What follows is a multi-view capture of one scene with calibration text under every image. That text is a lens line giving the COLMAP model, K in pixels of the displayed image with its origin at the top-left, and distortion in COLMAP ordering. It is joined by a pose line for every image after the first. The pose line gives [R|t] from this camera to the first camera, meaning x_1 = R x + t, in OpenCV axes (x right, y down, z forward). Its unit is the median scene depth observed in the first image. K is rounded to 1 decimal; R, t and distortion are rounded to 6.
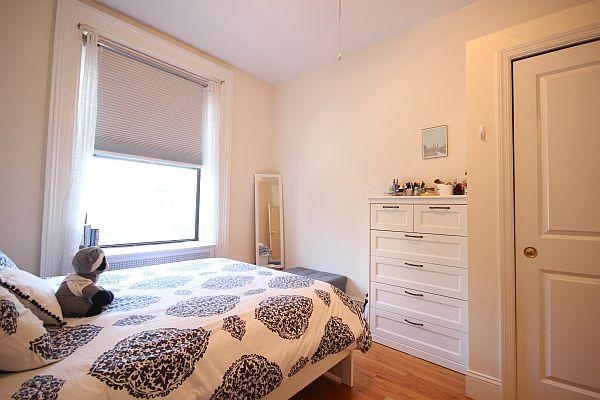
lens RADIAL K [[277.1, 0, 301.6], [0, 277.1, 196.0], [0, 0, 1]] dist [-0.003022, -0.002397]
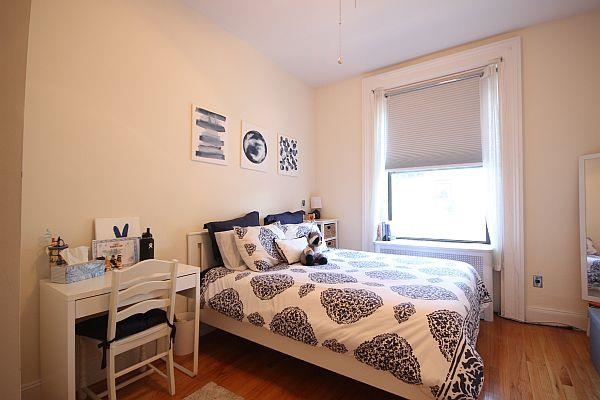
lens RADIAL K [[277.1, 0, 303.6], [0, 277.1, 204.0], [0, 0, 1]] dist [-0.003022, -0.002397]
pose [[0.104401, -0.036421, -0.993868, 0.920144], [0.049869, 0.998264, -0.031344, 0.050055], [0.993284, -0.046291, 0.106036, 0.635800]]
